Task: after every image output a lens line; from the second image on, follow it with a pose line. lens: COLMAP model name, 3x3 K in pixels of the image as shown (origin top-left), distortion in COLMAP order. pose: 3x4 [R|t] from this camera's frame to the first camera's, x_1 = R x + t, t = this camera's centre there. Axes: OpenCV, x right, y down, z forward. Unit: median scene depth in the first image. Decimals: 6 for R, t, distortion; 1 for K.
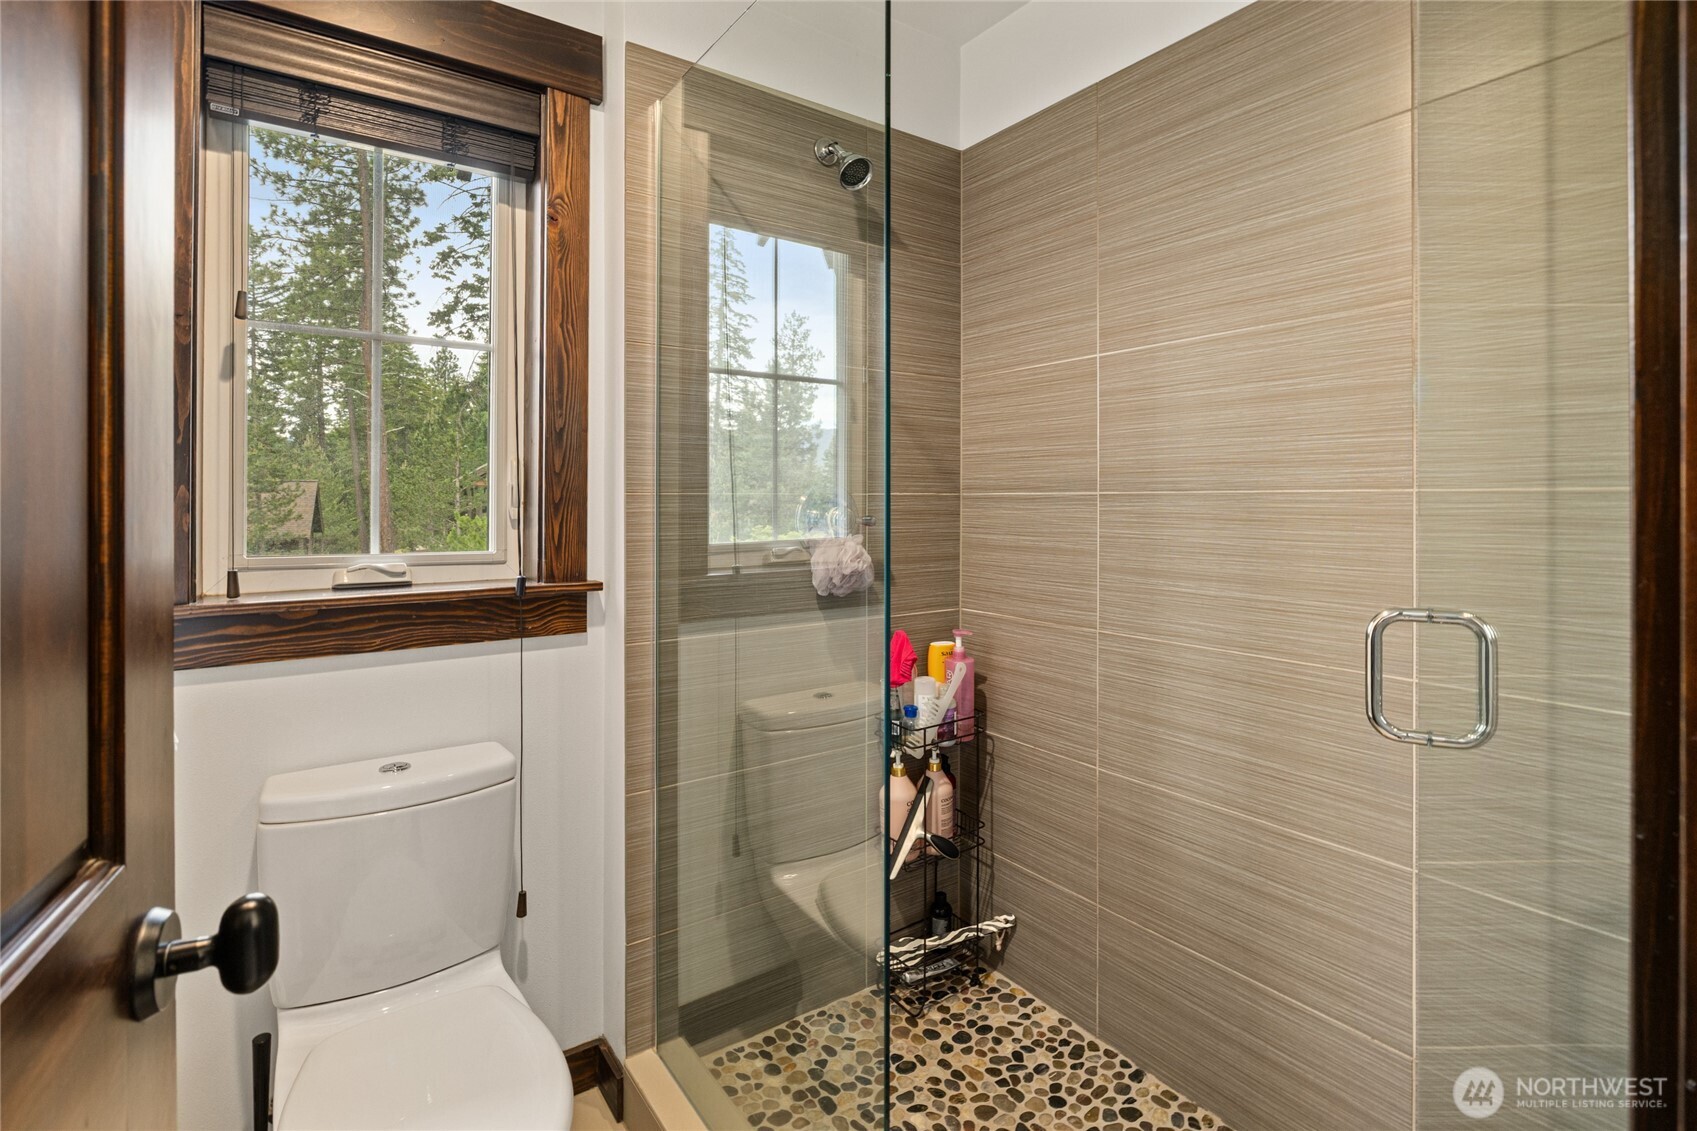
lens RADIAL K [[834.7, 0, 845.1], [0, 834.7, 487.0], [0, 0, 1]] dist [-0.002360, -0.000189]
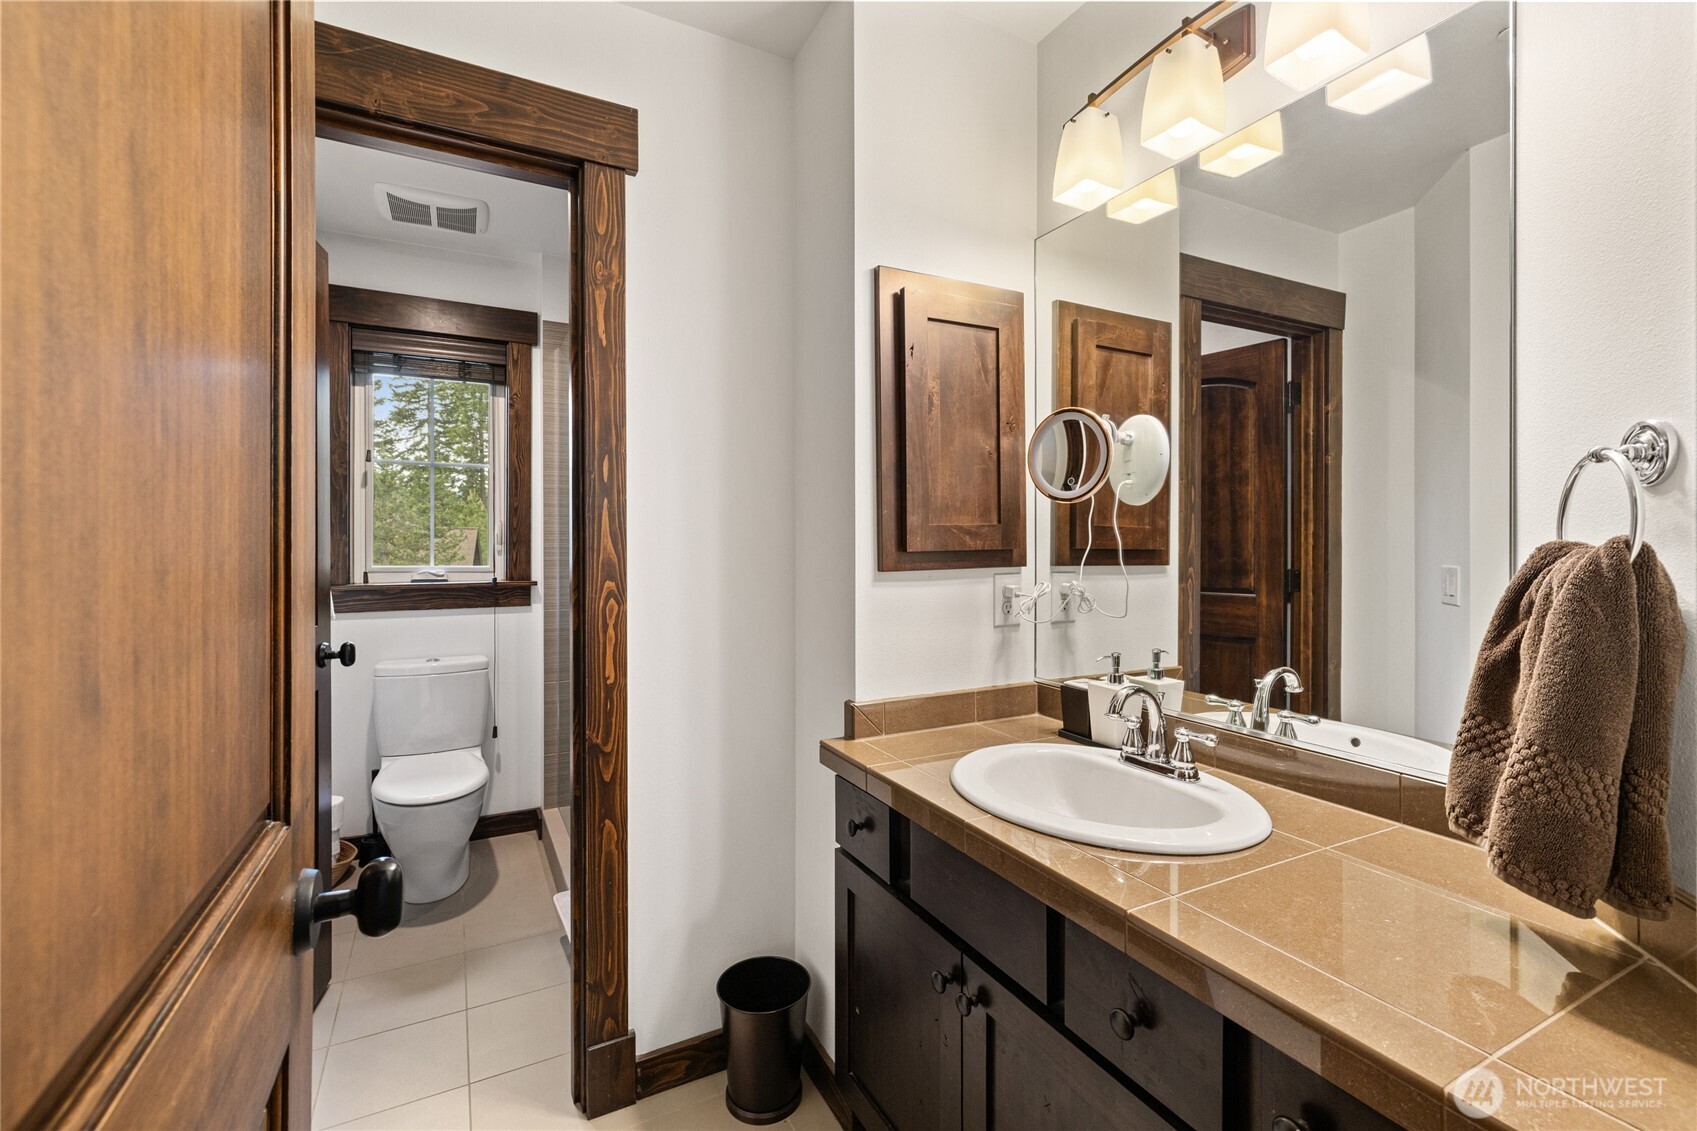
lens RADIAL K [[761.9, 0, 845.8], [0, 761.9, 539.3], [0, 0, 1]] dist [0.004426, 0.000222]
pose [[0.992765, 0.002100, -0.120057, 0.697892], [-0.001263, 0.999974, 0.007044, -0.003136], [0.120069, -0.006842, 0.992742, -0.779239]]
